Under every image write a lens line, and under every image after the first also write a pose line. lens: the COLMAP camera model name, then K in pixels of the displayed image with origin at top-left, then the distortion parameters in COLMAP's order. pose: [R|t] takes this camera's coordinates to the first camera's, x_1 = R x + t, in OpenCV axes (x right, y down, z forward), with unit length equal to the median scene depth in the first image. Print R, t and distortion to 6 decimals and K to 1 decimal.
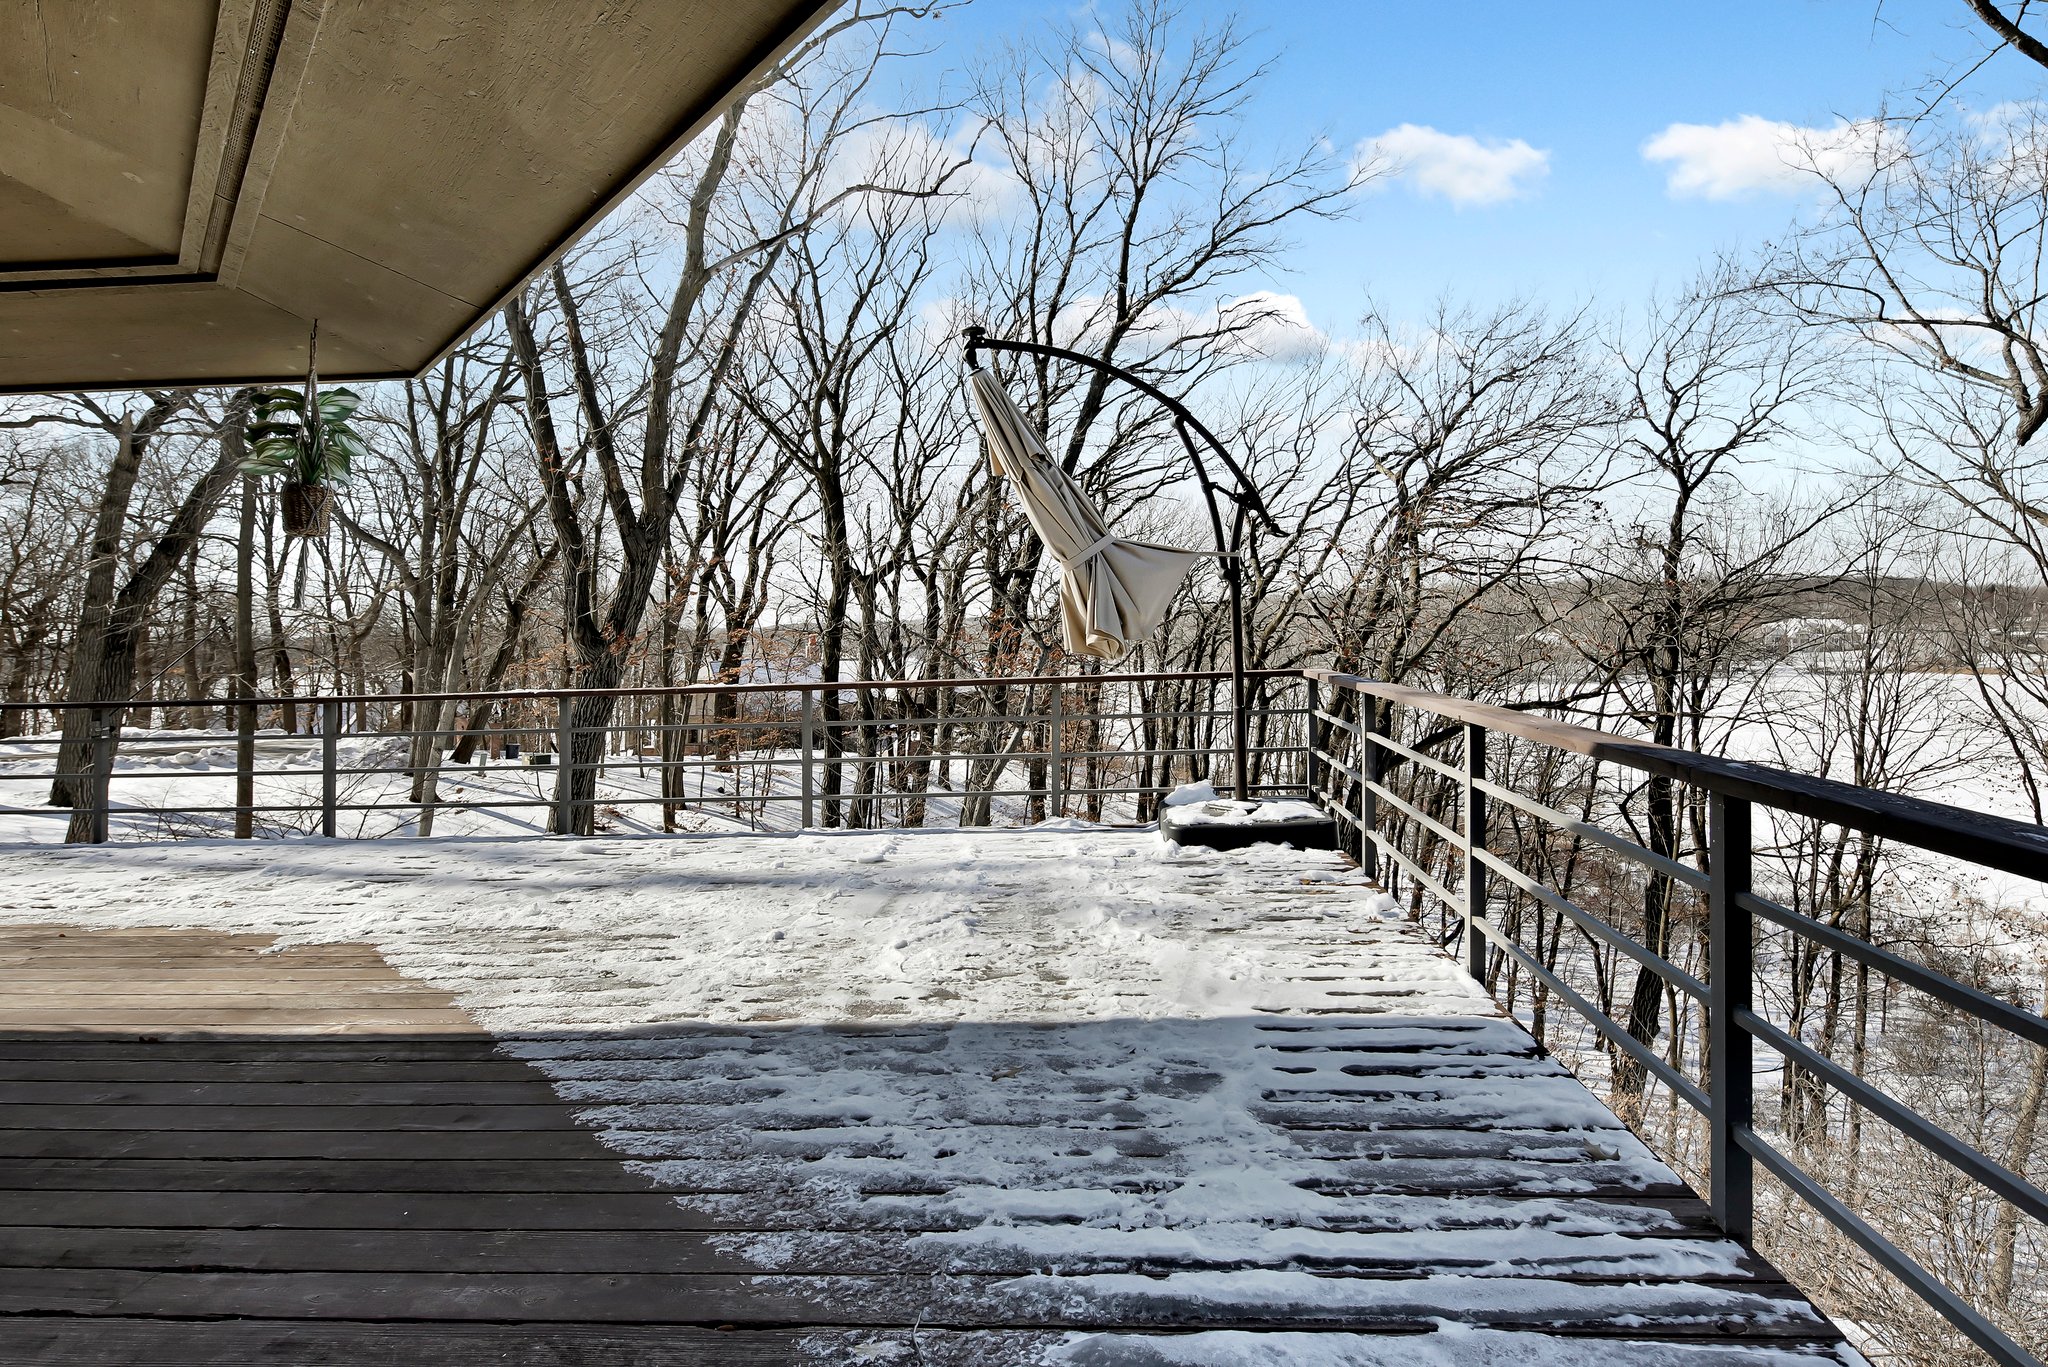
lens RADIAL K [[1026.7, 0, 1034.5], [0, 1026.7, 635.2], [0, 0, 1]] dist [-0.000042, -0.001062]
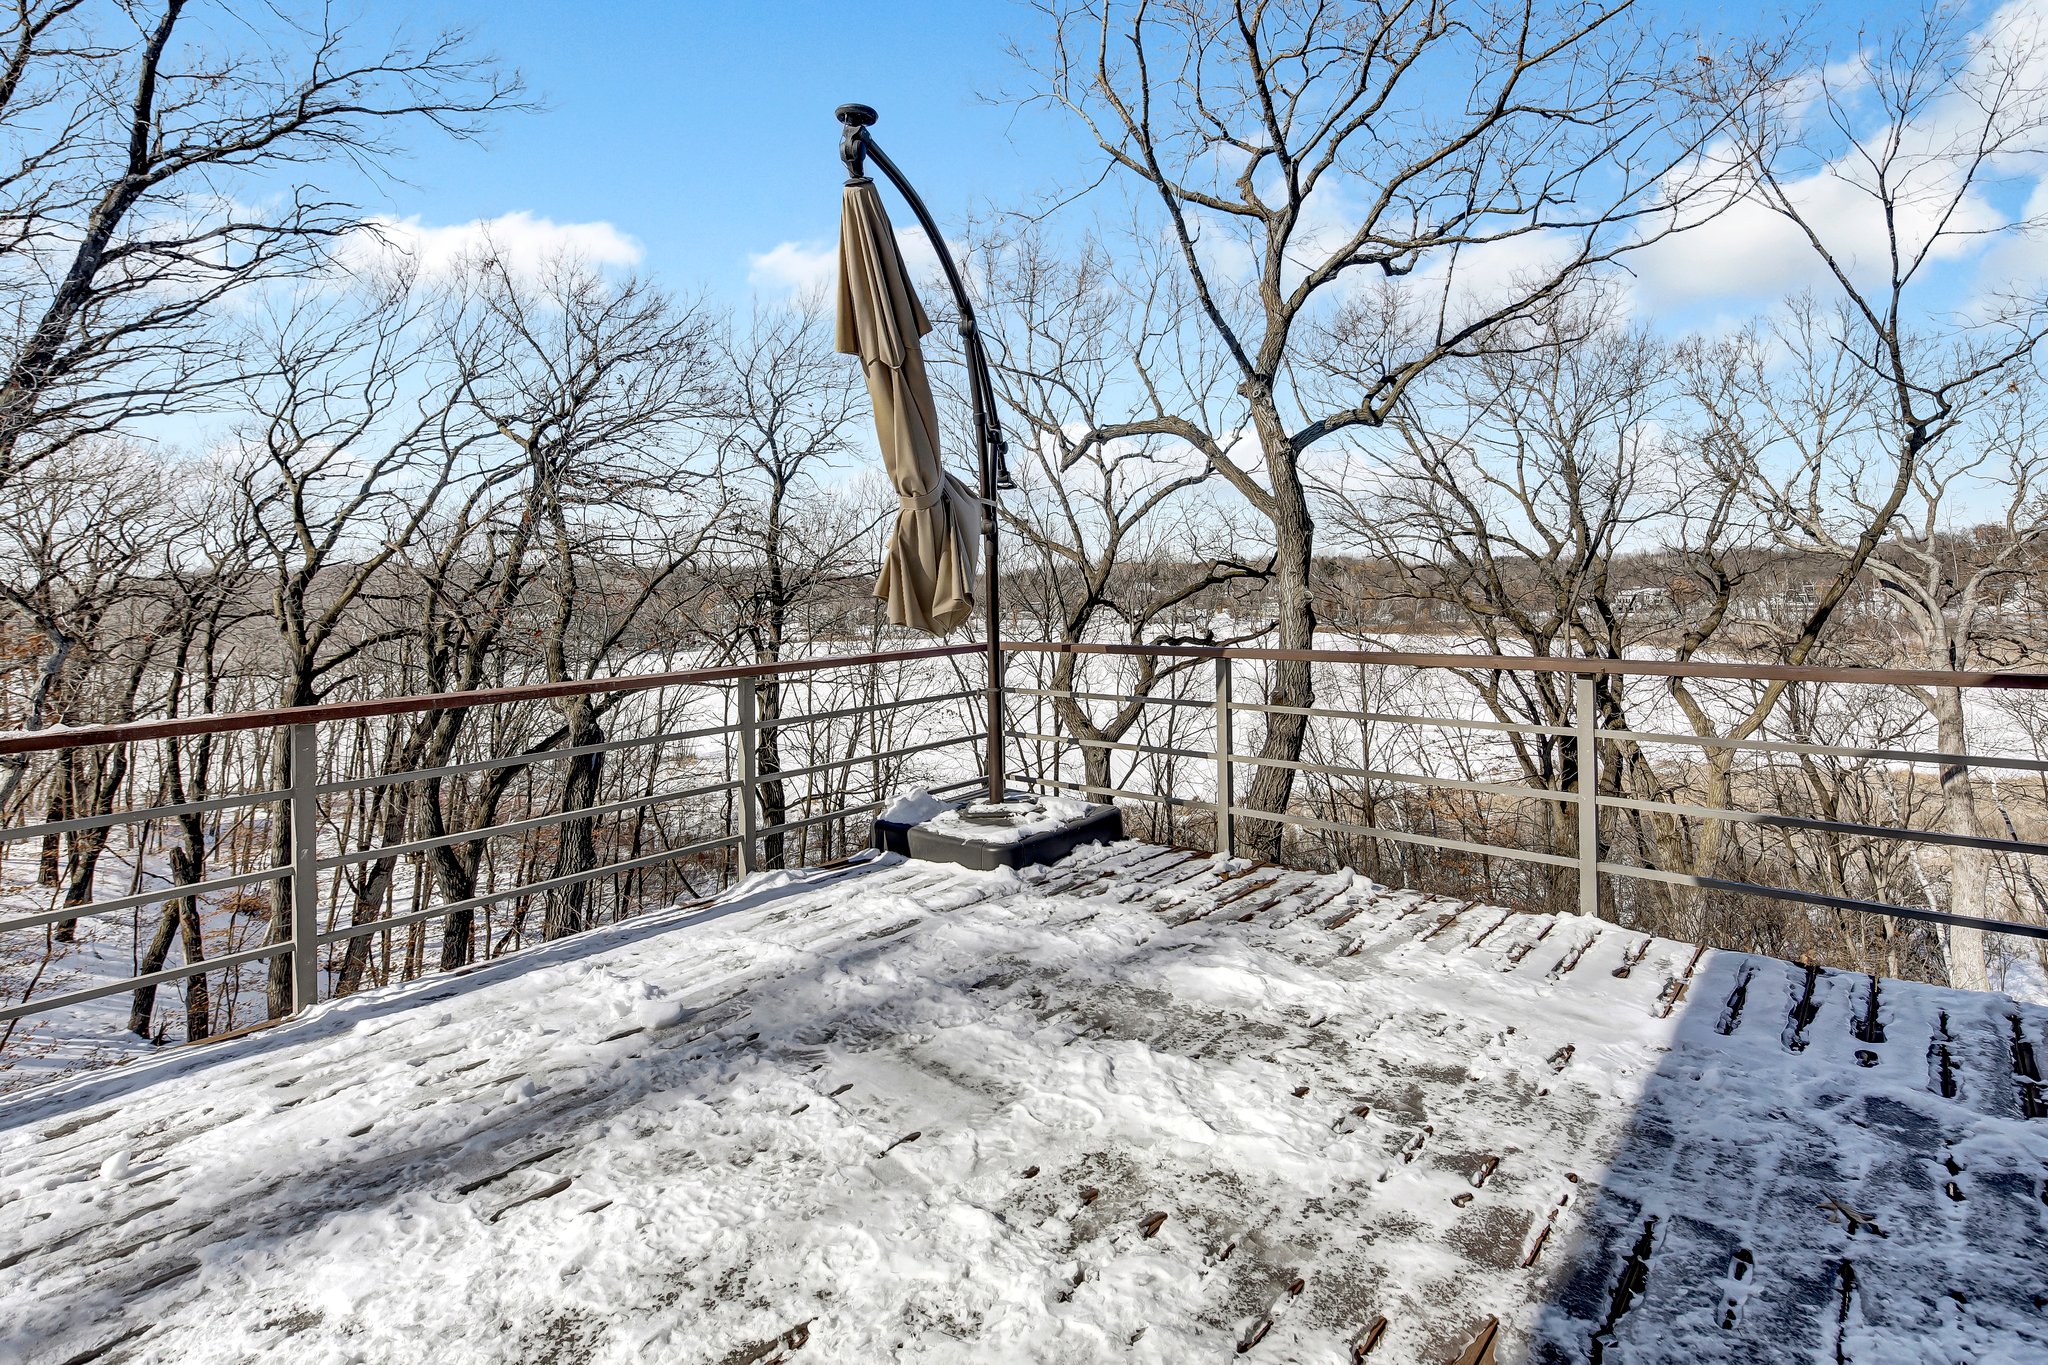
lens RADIAL K [[1017.9, 0, 1025.7], [0, 1017.9, 588.6], [0, 0, 1]] dist [0.004329, 0.000890]
pose [[0.615640, 0.006856, 0.787998, -0.193957], [0.015774, 0.999655, -0.021021, 0.002419], [-0.787870, 0.025371, 0.615319, 0.213609]]
